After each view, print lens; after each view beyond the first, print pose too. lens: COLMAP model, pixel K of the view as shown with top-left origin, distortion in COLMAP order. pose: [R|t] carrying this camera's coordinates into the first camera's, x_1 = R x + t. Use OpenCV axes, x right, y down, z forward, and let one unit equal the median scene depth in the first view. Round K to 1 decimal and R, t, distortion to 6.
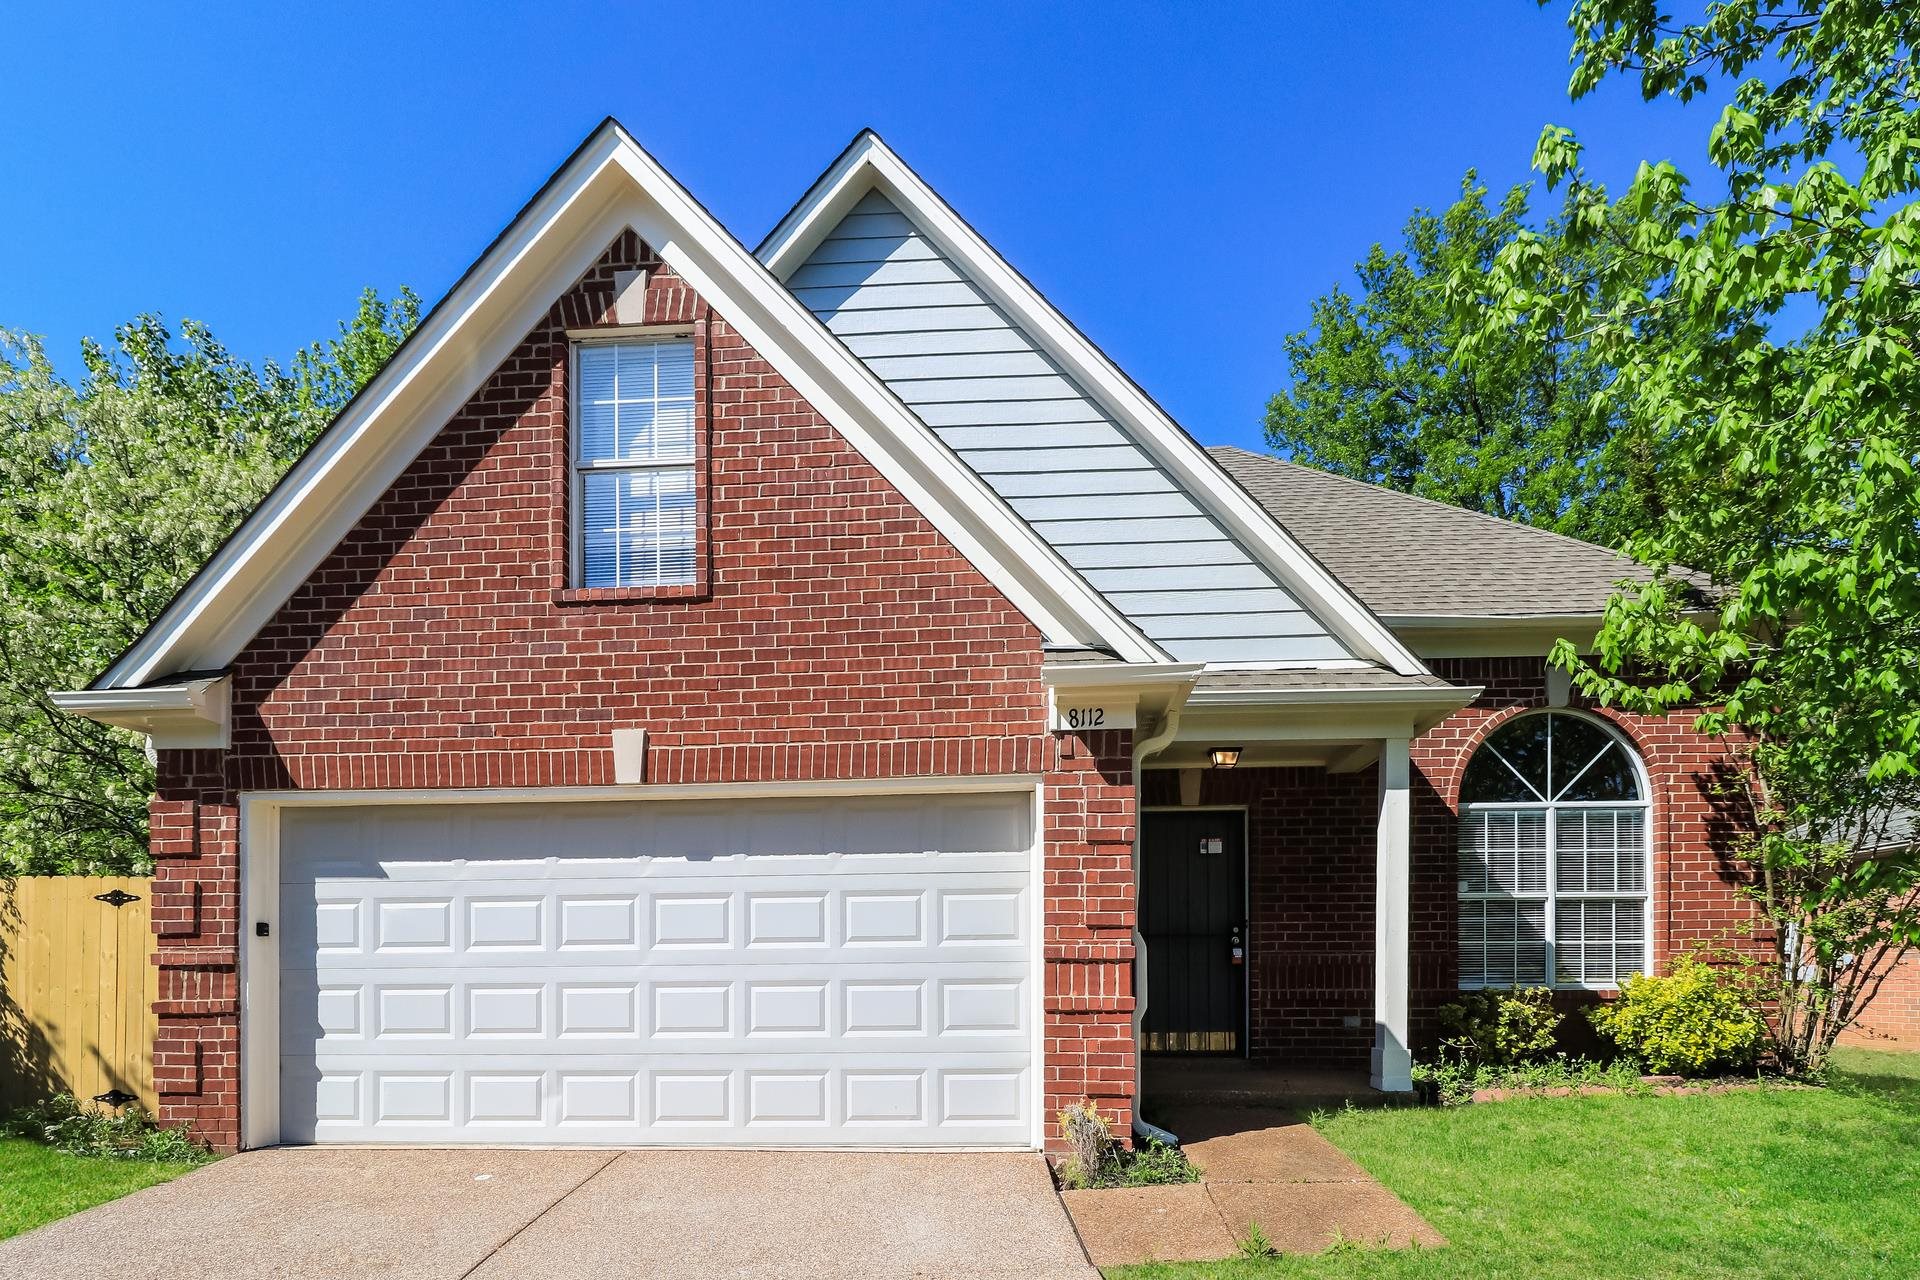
lens RADIAL K [[798.0, 0, 960.0], [0, 798.0, 640.0], [0, 0, 1]] dist [0.000436, -0.003598]
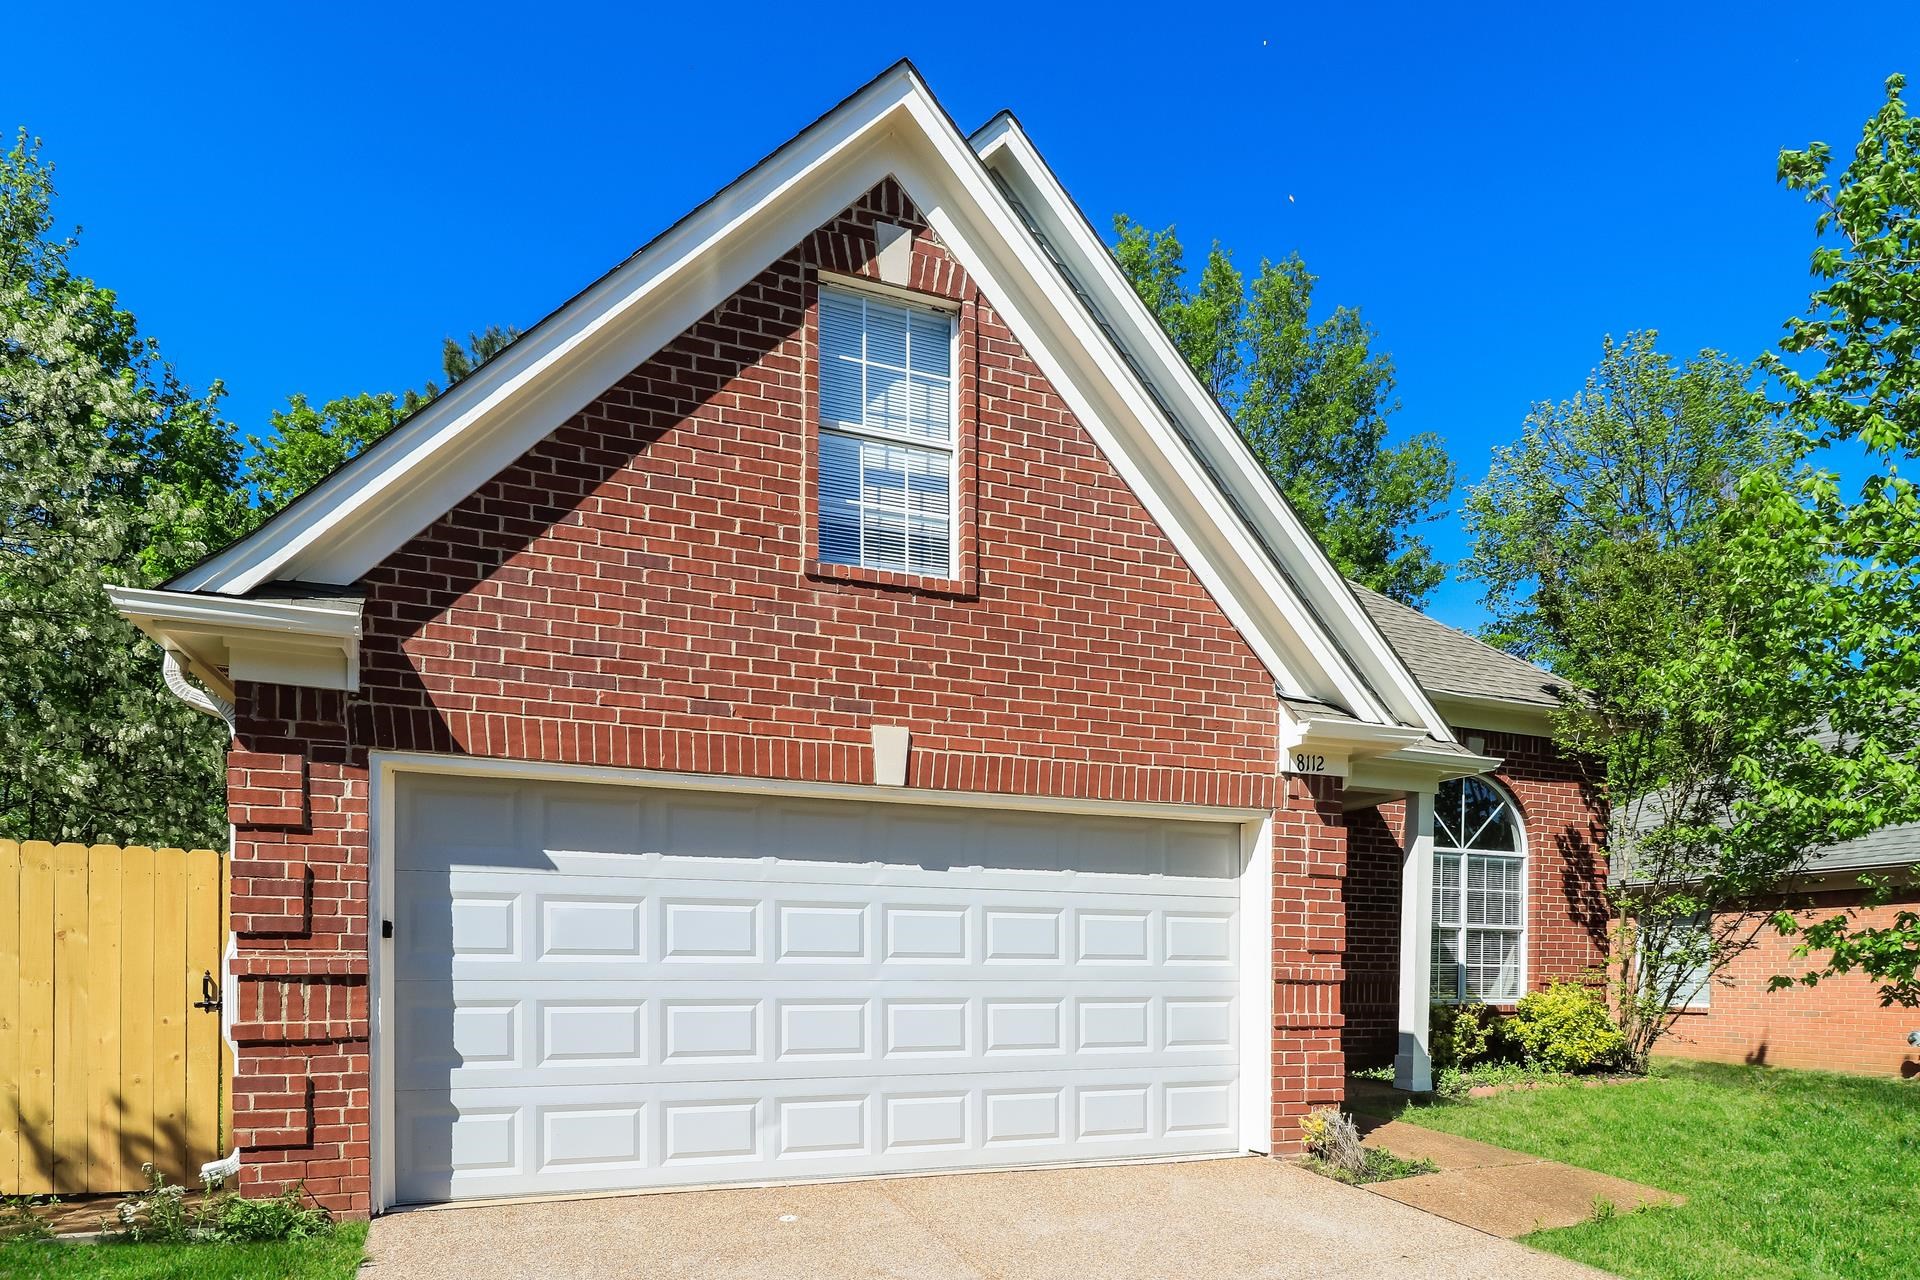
lens RADIAL K [[887.6, 0, 912.1], [0, 887.6, 595.1], [0, 0, 1]] dist [-0.001608, -0.000613]
pose [[0.930798, 0.153863, 0.331573, -0.732440], [-0.151421, 0.987906, -0.033356, -0.008664], [-0.332695, -0.019159, 0.942840, 0.015811]]
